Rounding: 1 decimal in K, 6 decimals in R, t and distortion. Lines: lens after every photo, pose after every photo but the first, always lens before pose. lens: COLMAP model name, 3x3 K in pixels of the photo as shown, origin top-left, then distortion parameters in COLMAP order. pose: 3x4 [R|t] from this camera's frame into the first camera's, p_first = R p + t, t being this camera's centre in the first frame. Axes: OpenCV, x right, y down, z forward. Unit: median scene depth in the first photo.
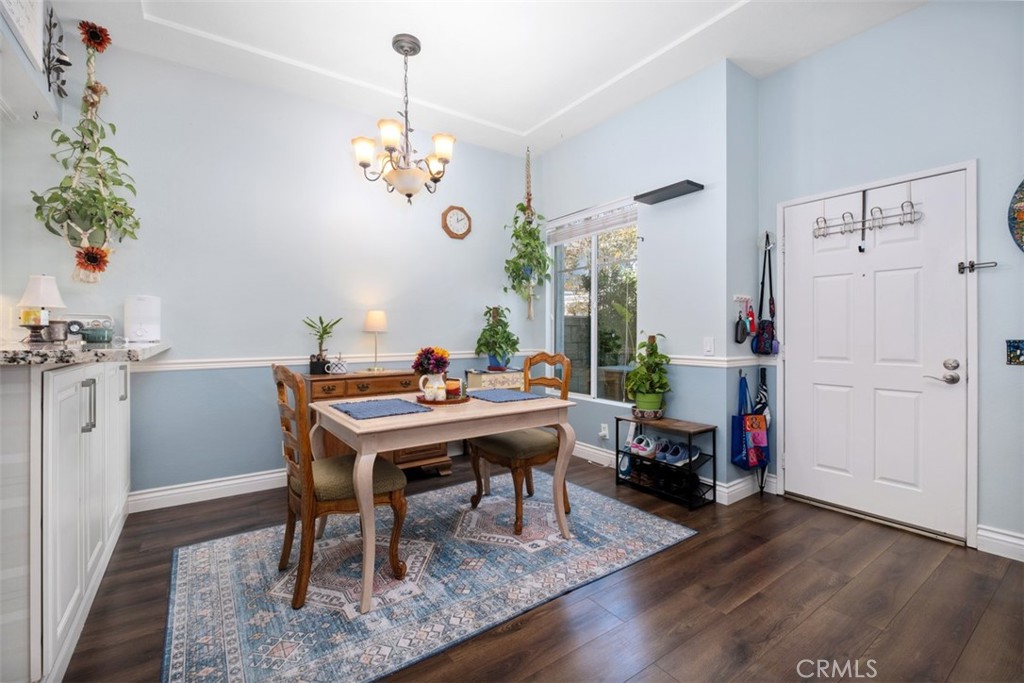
lens RADIAL K [[439.0, 0, 511.2], [0, 439.0, 337.1], [0, 0, 1]] dist [0.002307, -0.005545]
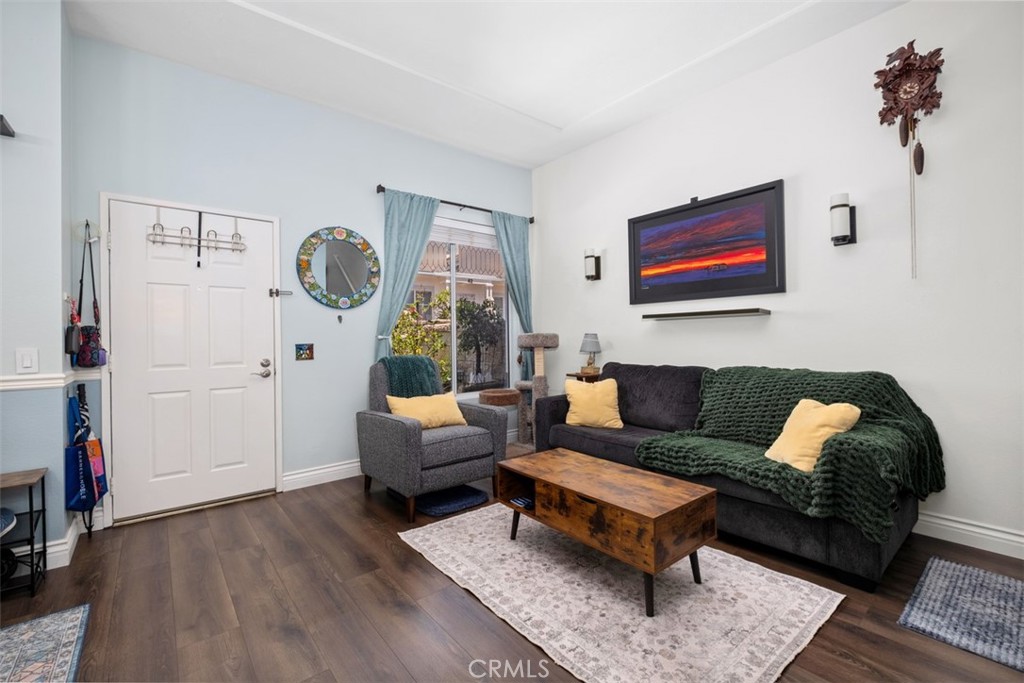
lens RADIAL K [[439.0, 0, 511.2], [0, 439.0, 337.1], [0, 0, 1]] dist [0.002307, -0.005545]
pose [[-0.062803, -0.000384, 0.998026, -0.350195], [0.016060, 0.999870, 0.001396, -0.006803], [-0.997897, 0.016116, -0.062788, 0.289525]]
